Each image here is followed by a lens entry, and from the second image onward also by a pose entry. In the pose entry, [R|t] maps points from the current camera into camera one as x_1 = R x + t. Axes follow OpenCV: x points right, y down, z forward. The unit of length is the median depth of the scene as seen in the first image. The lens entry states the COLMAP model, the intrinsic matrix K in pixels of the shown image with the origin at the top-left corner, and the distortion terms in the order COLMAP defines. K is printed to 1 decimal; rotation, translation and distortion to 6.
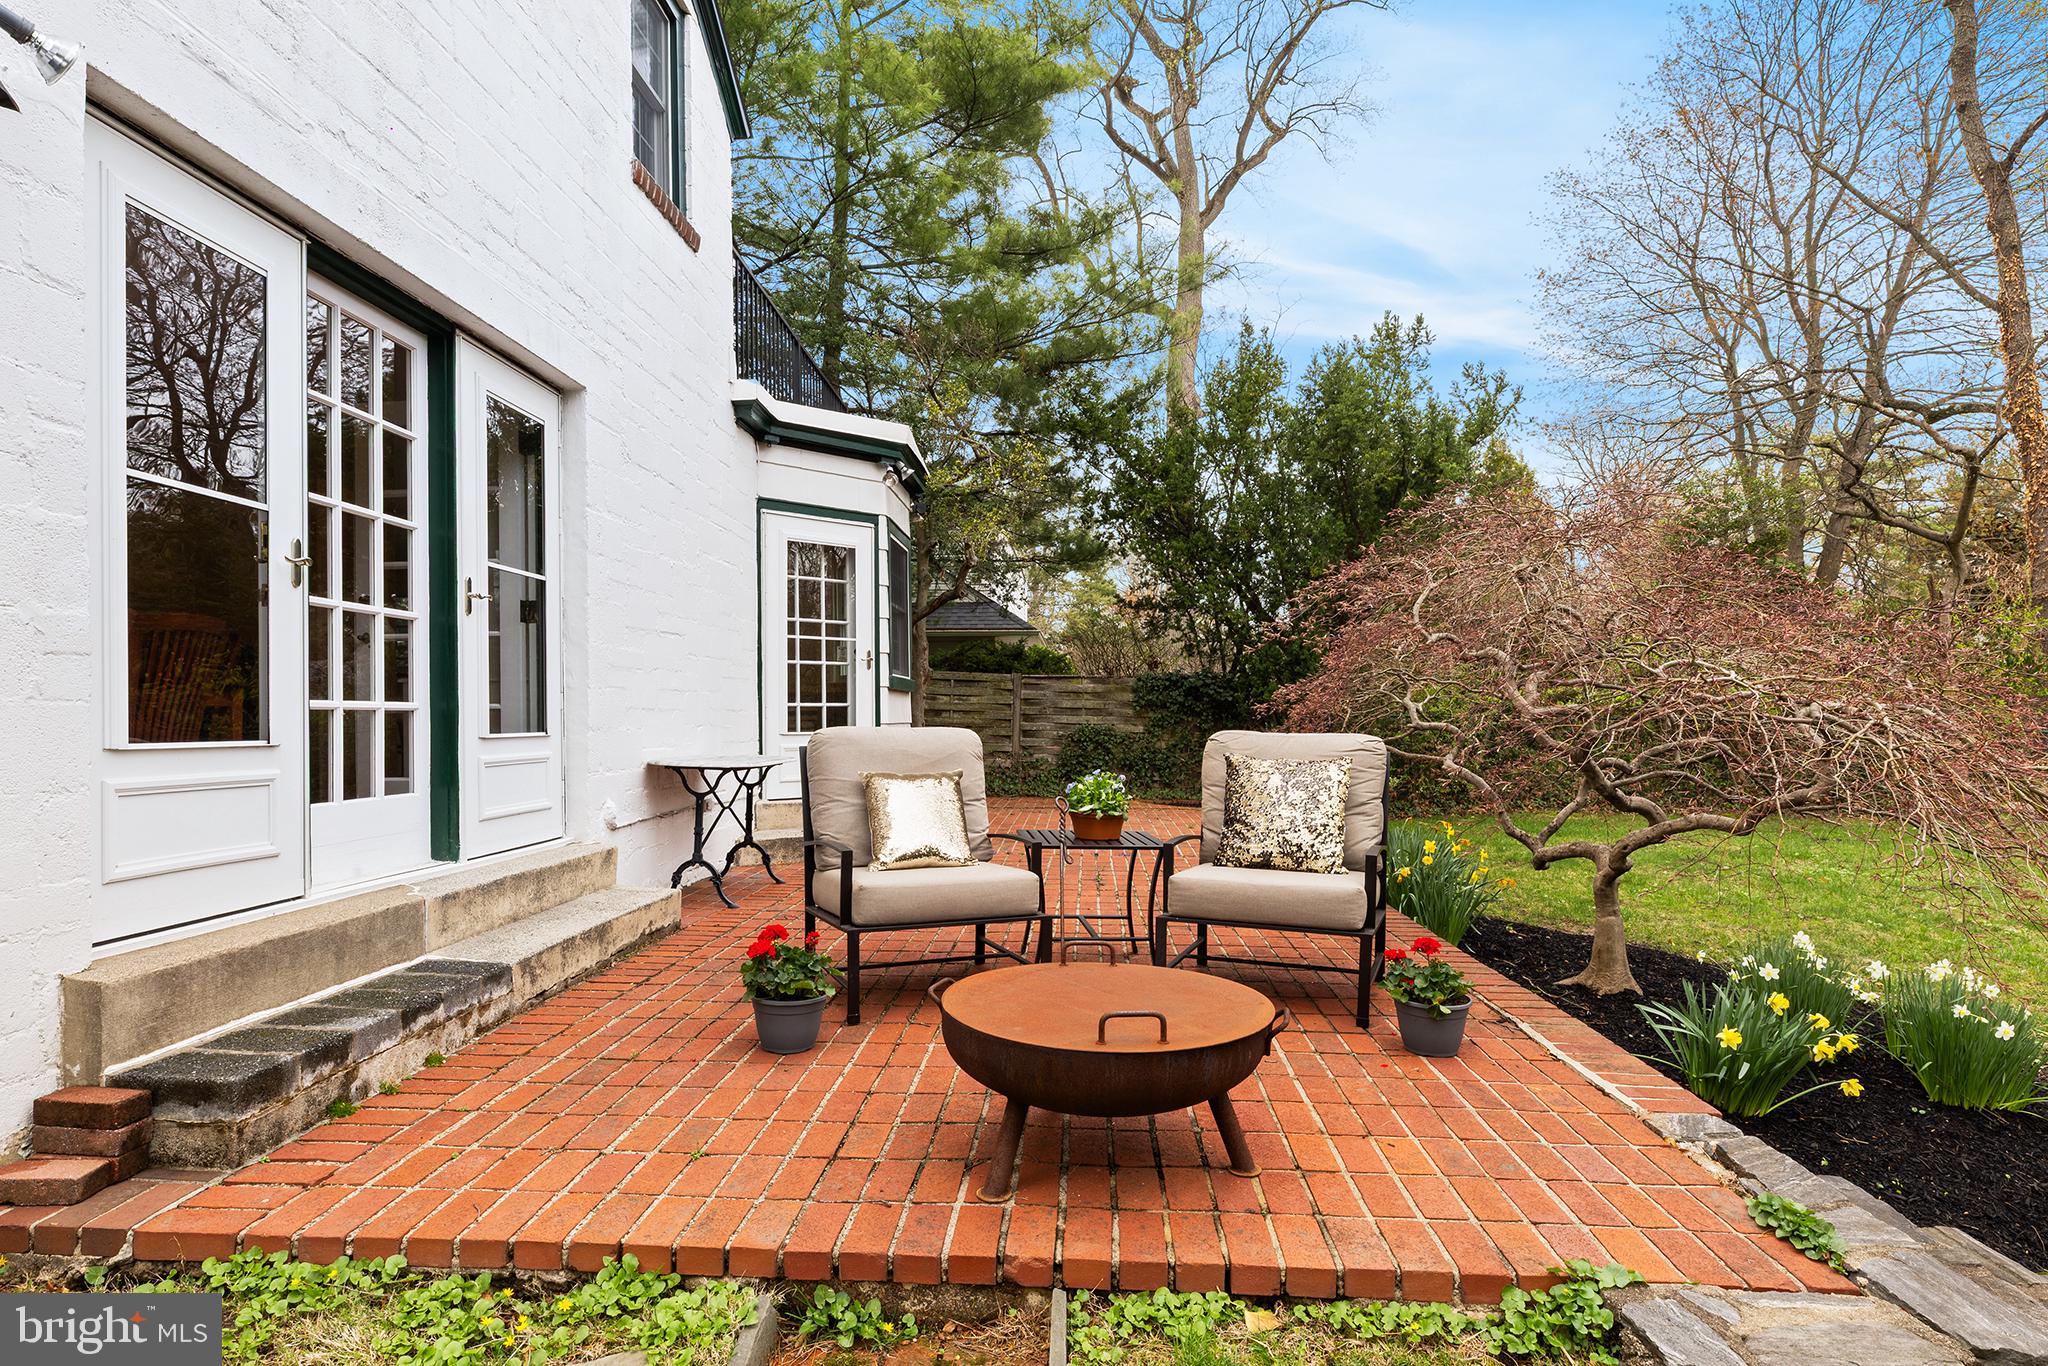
lens RADIAL K [[1316.3, 0, 1024.0], [0, 1316.3, 683.0], [0, 0, 1]] dist [-0.001999, 0.003248]
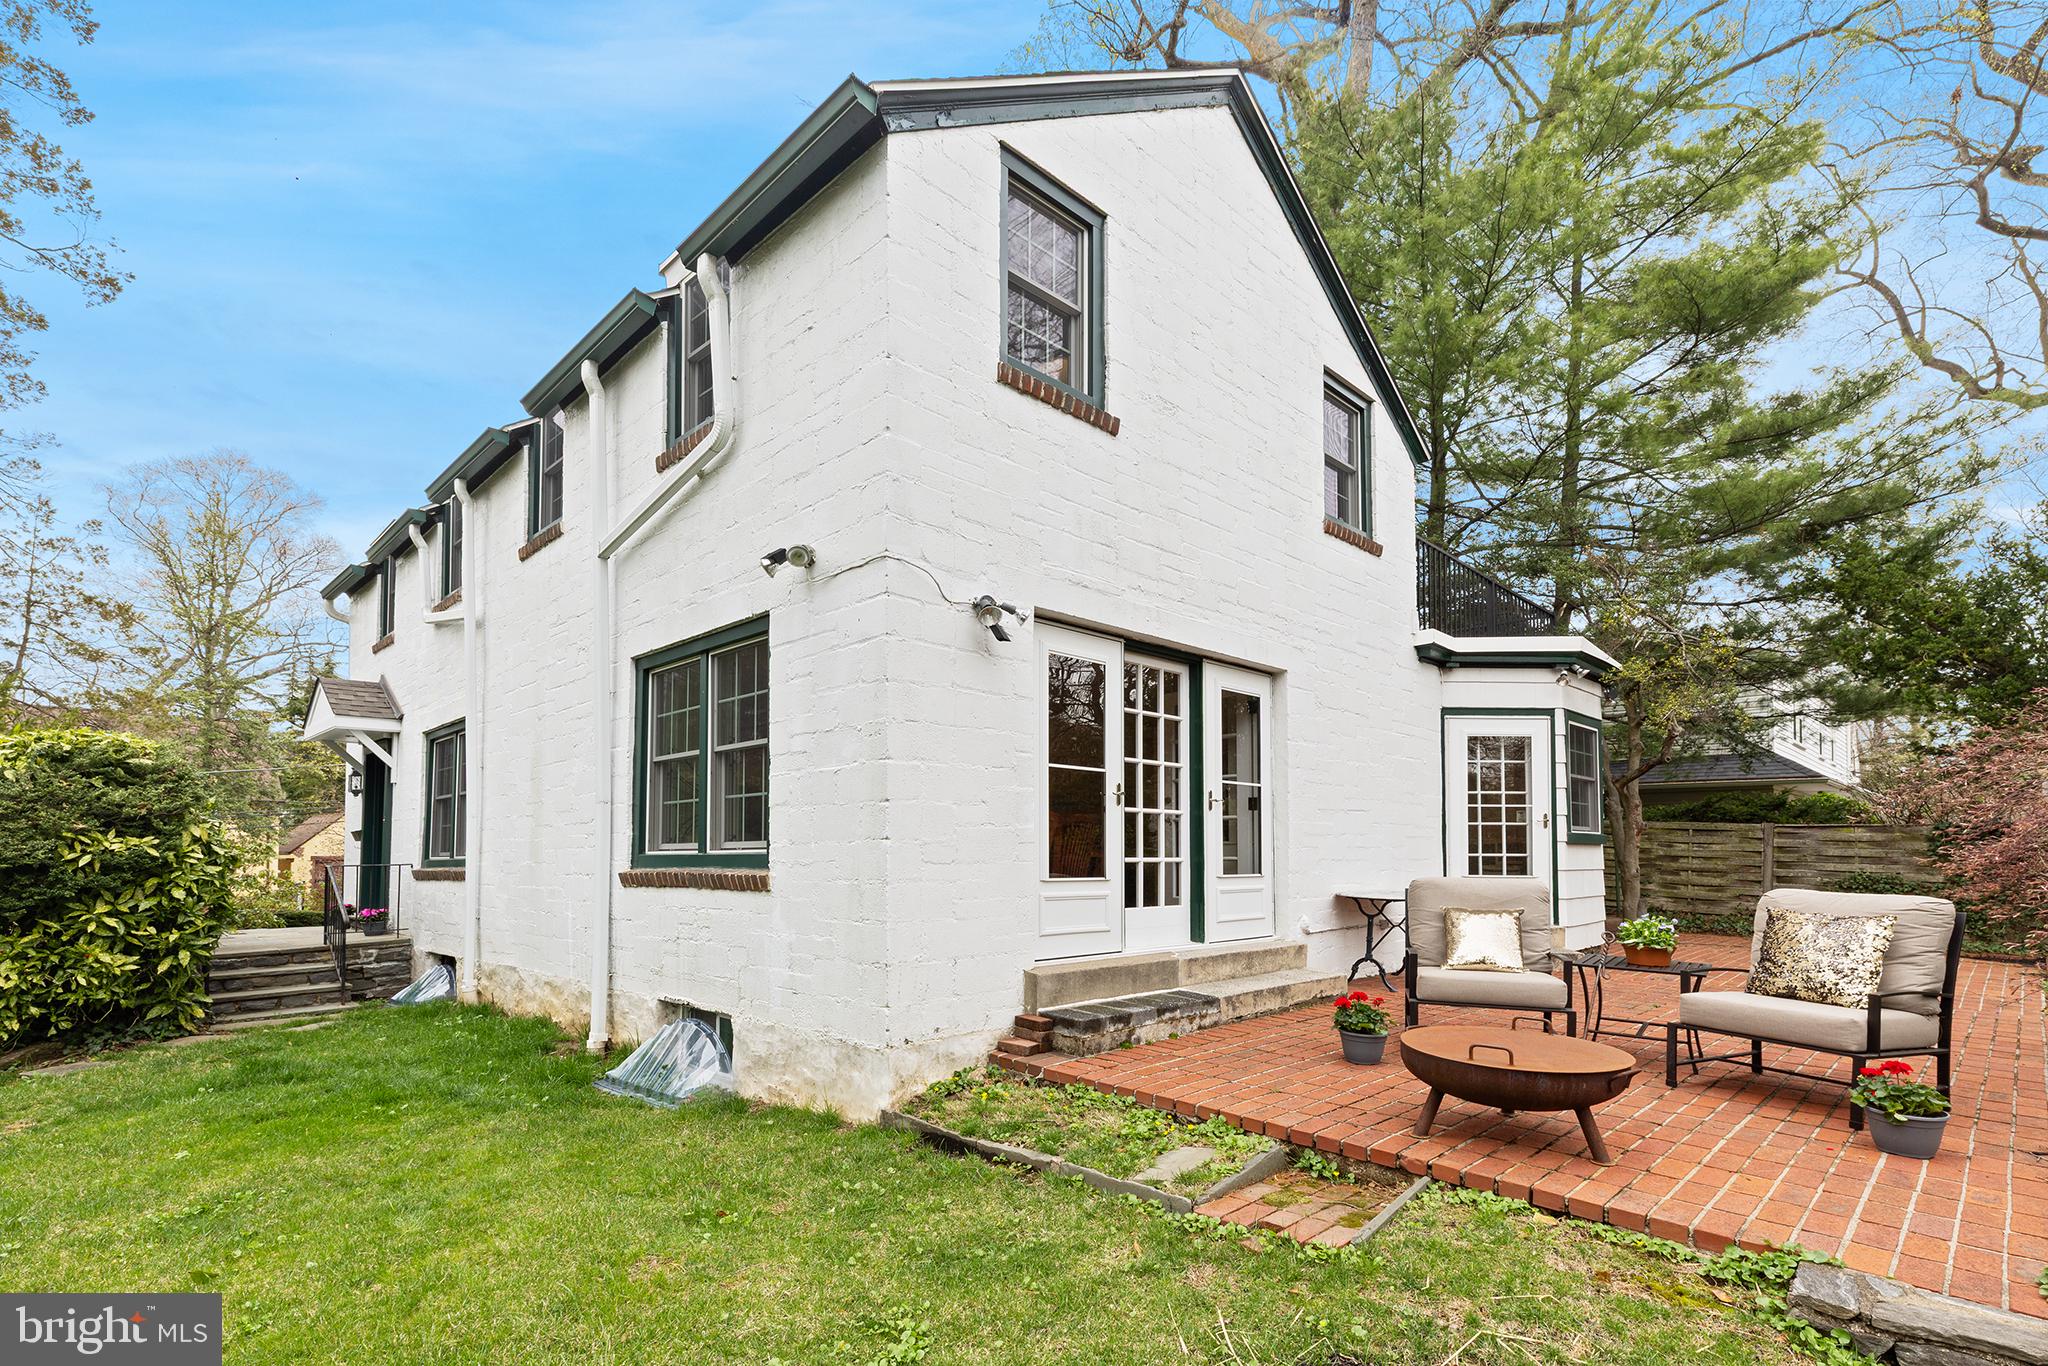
lens RADIAL K [[966.5, 0, 1021.7], [0, 966.5, 817.5], [0, 0, 1]] dist [-0.000349, -0.000200]
pose [[0.789373, -0.004641, -0.613897, 0.272507], [-0.003875, 0.999914, -0.012541, -0.032065], [0.613902, 0.012278, 0.789287, -0.317502]]
